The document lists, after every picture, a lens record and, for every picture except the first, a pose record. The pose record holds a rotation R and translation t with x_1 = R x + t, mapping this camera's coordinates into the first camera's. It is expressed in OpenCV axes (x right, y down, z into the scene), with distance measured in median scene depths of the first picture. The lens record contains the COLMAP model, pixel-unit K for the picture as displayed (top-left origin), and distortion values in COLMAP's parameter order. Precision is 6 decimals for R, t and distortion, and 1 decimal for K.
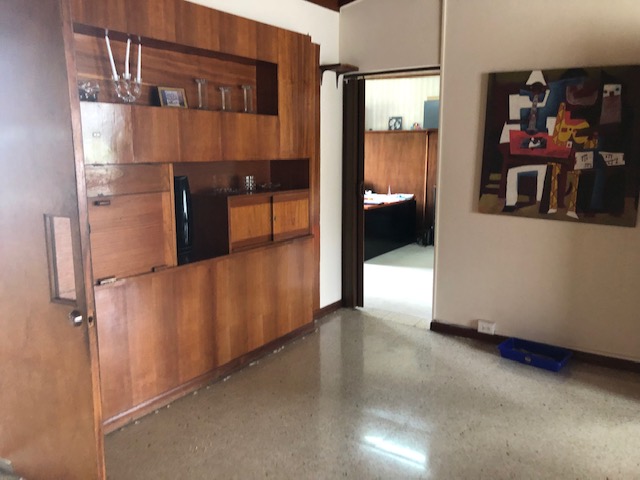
lens RADIAL K [[539.9, 0, 321.0], [0, 539.9, 240.7], [0, 0, 1]] dist [0.000790, 0.045407]
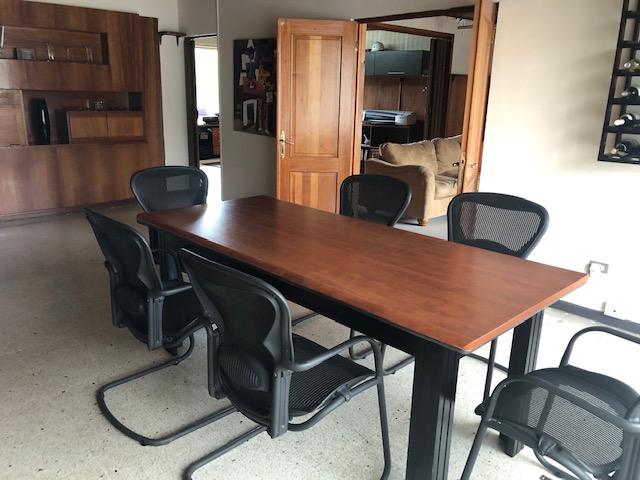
lens RADIAL K [[539.9, 0, 318.7], [0, 539.9, 239.4], [0, 0, 1]] dist [0.000790, 0.045407]
pose [[0.972441, 0.085471, -0.216917, 0.975716], [-0.064351, 0.992635, 0.102635, 0.093949], [0.224092, -0.085848, 0.970780, -0.542295]]
